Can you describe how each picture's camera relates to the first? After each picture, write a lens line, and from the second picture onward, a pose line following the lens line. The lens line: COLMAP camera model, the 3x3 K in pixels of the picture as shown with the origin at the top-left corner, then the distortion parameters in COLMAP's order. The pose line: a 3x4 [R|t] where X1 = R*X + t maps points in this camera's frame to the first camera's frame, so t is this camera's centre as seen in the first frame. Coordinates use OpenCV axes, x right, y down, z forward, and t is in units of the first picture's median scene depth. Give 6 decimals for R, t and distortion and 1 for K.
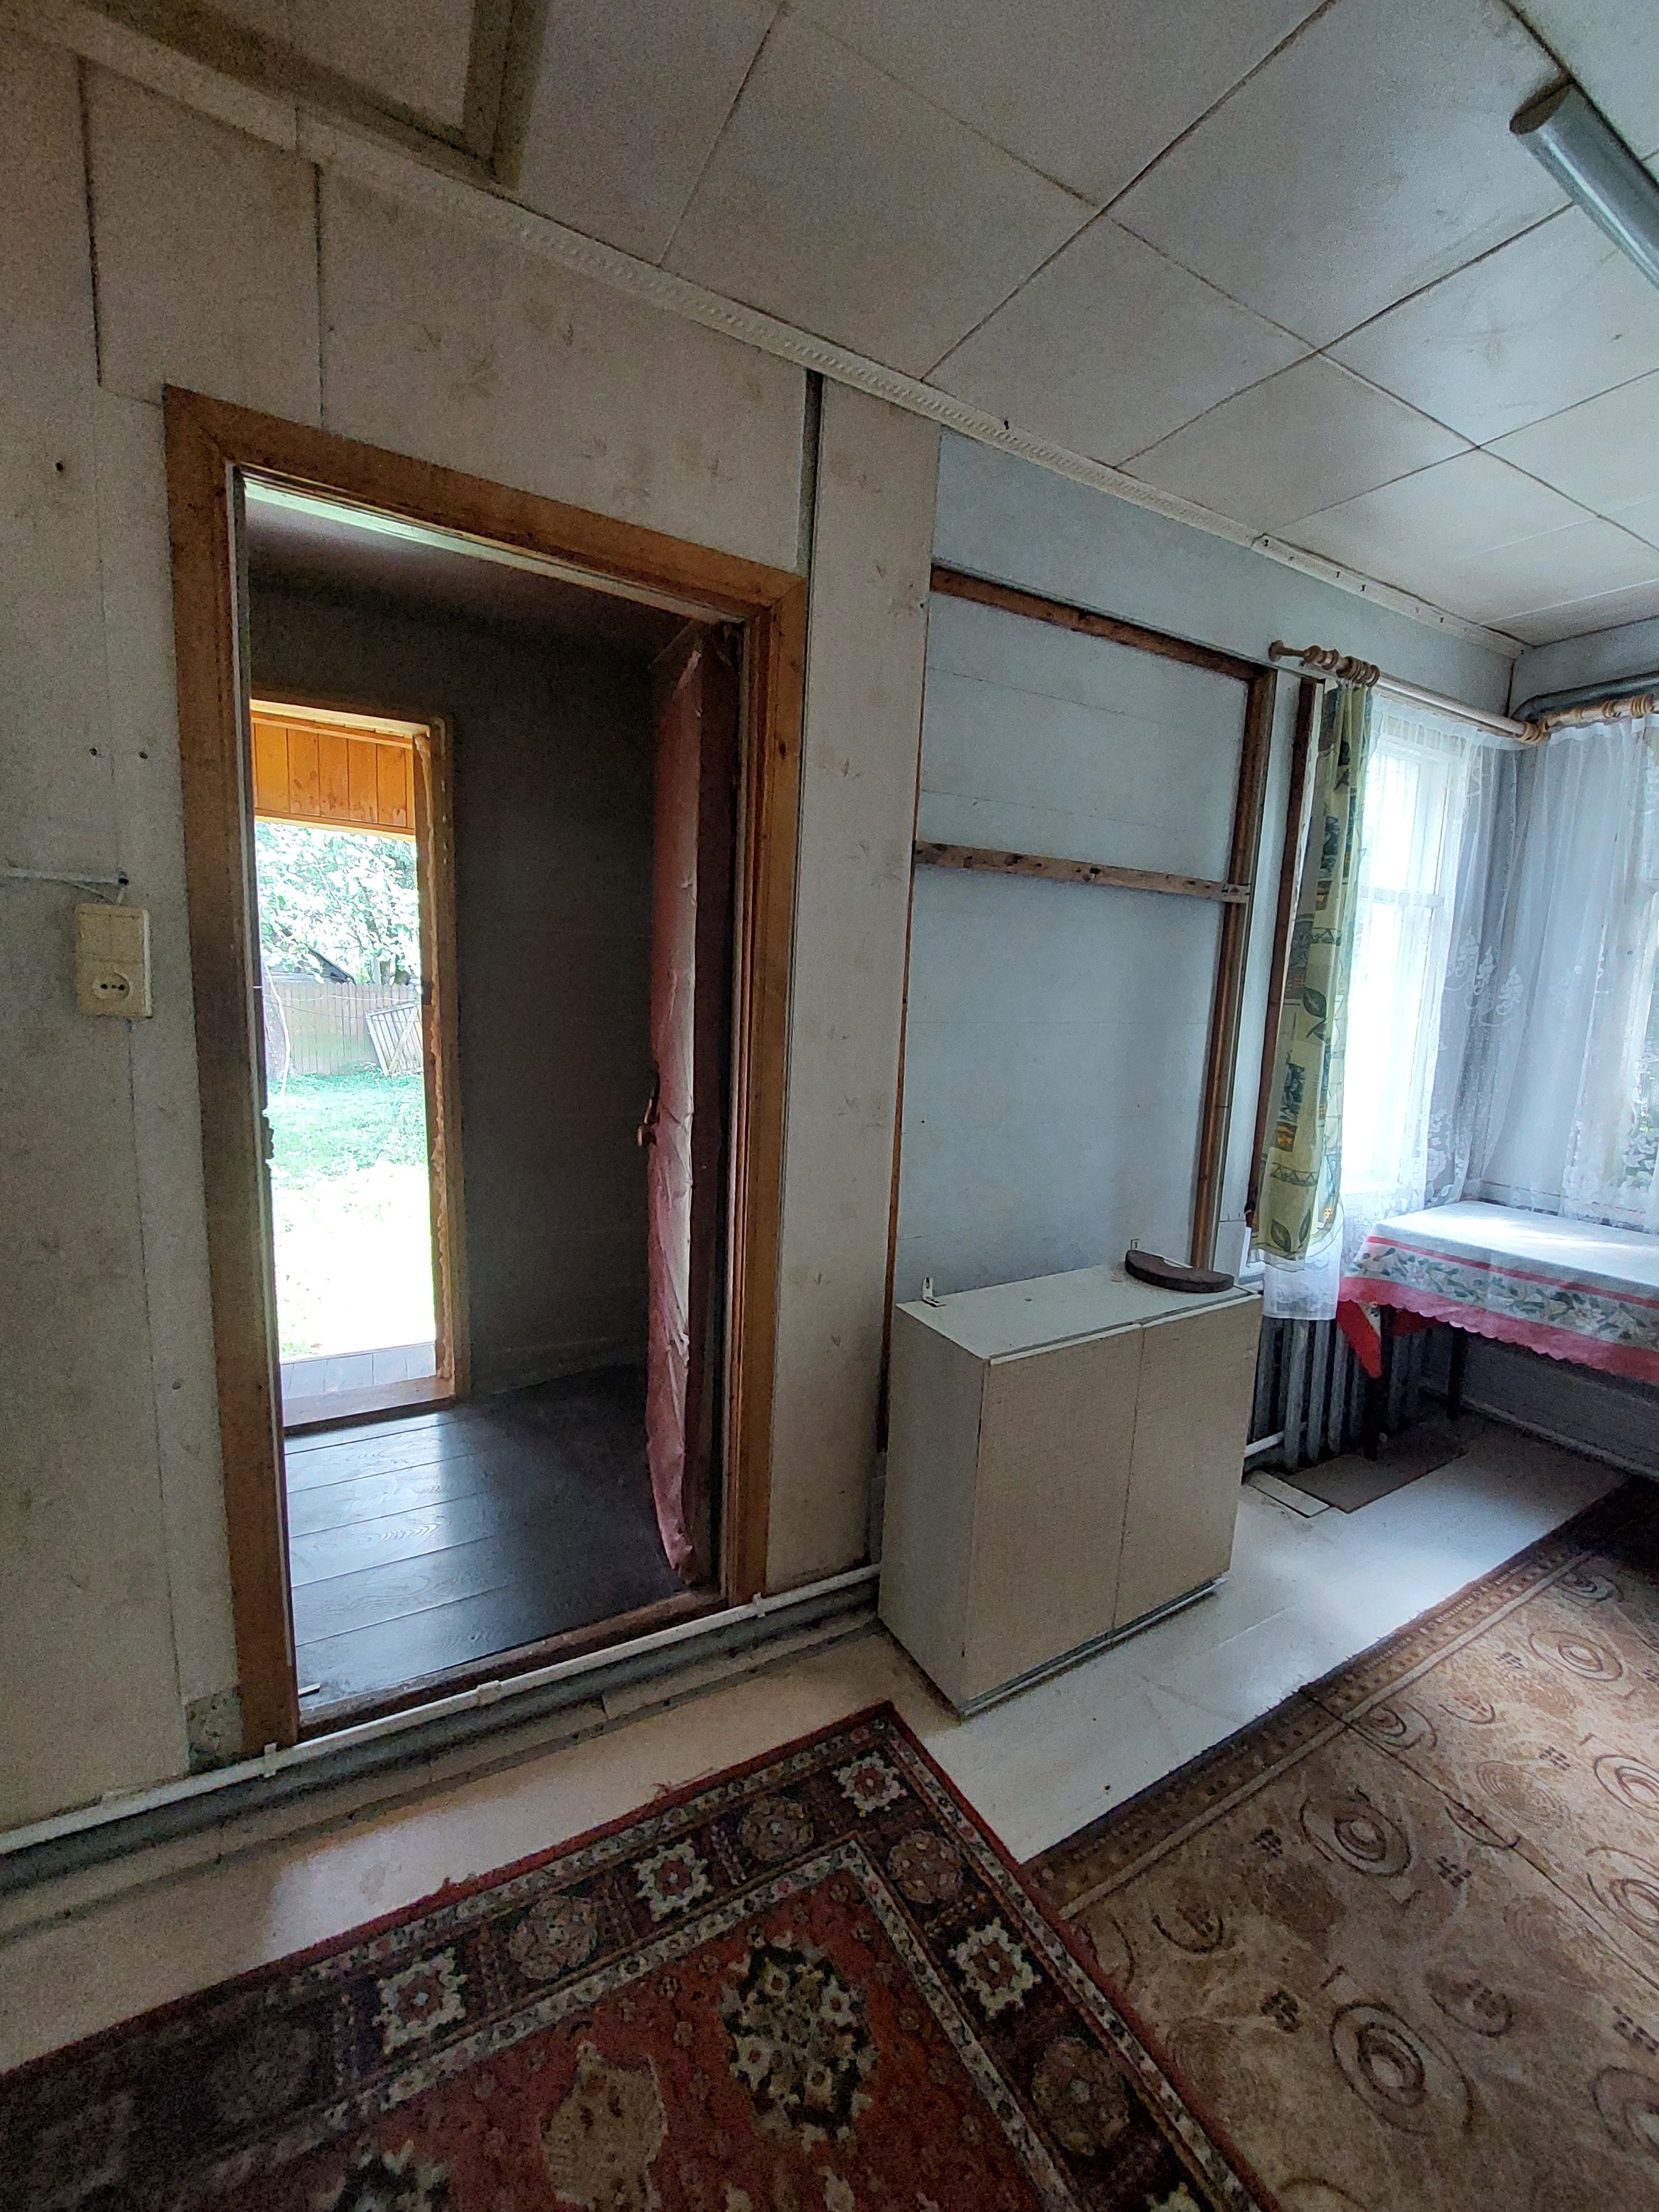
lens RADIAL K [[890.9, 0, 850.6], [0, 890.9, 1098.6], [0, 0, 1]] dist [-0.012233, 0.001218]
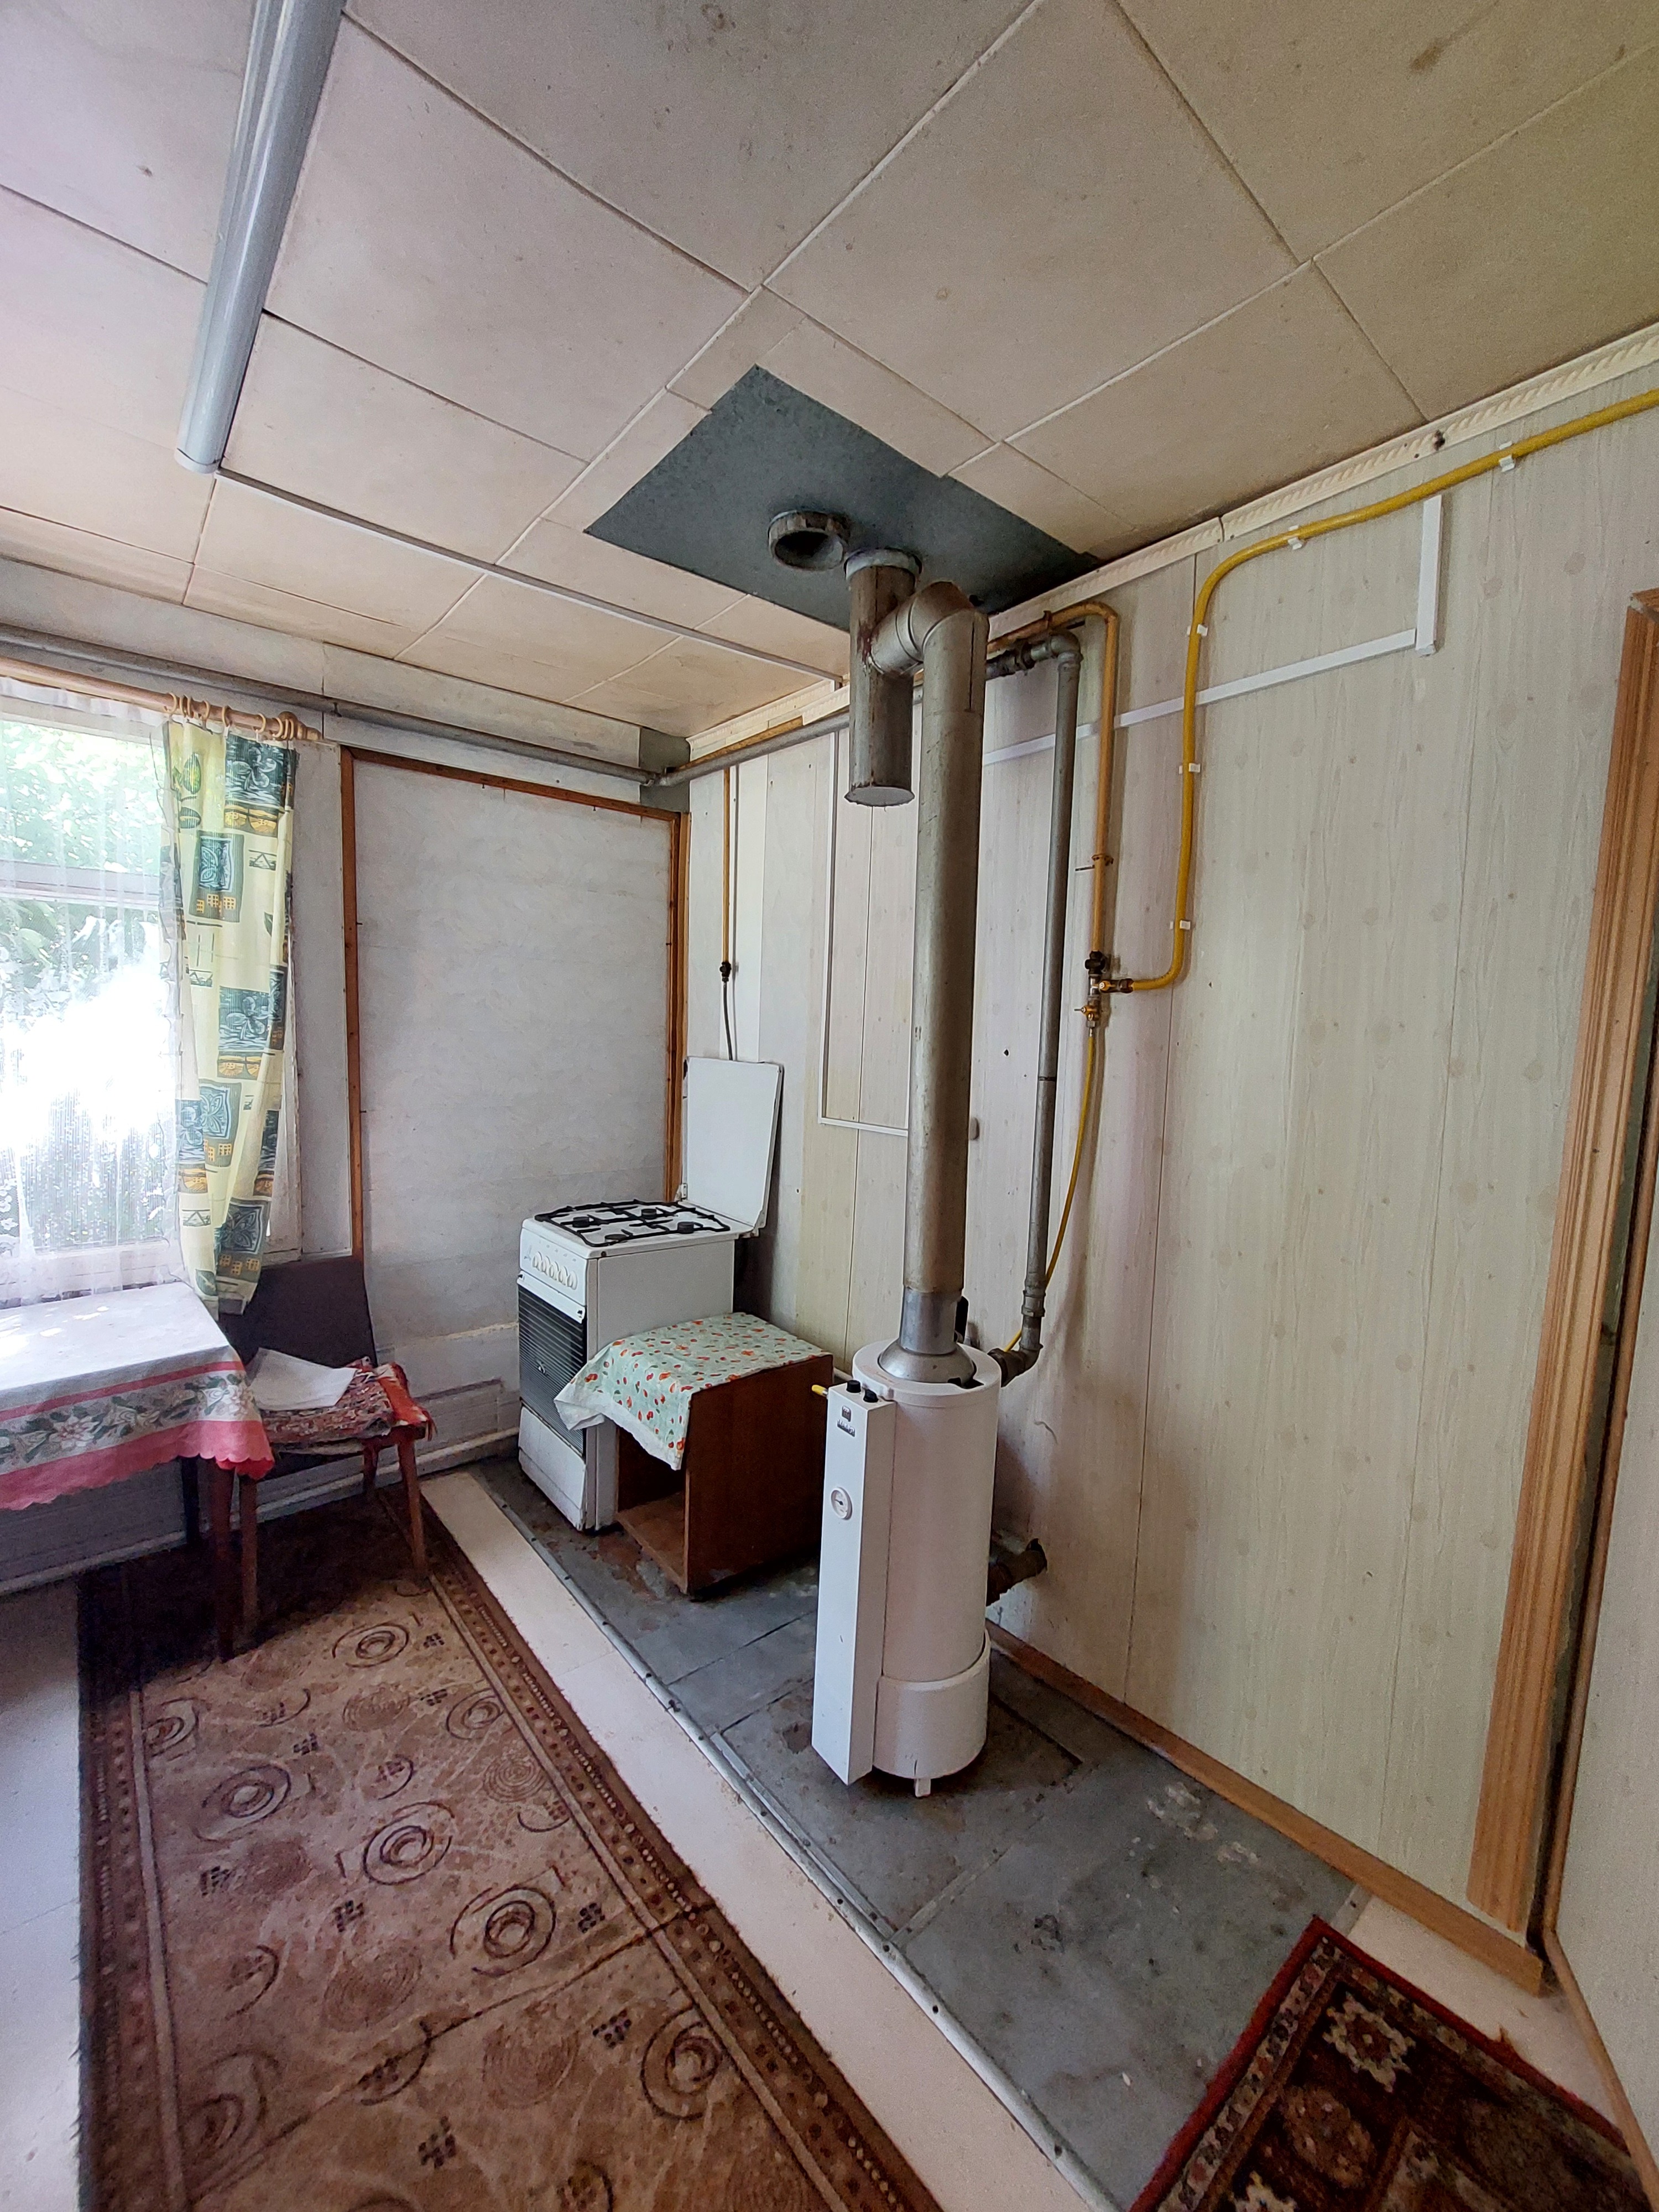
lens RADIAL K [[890.9, 0, 831.7], [0, 890.9, 1107.6], [0, 0, 1]] dist [-0.012233, 0.001218]
pose [[-0.187009, -0.136901, 0.972772, -0.028171], [0.091613, 0.983496, 0.156023, -0.110404], [-0.978077, 0.118296, -0.171381, 0.470283]]
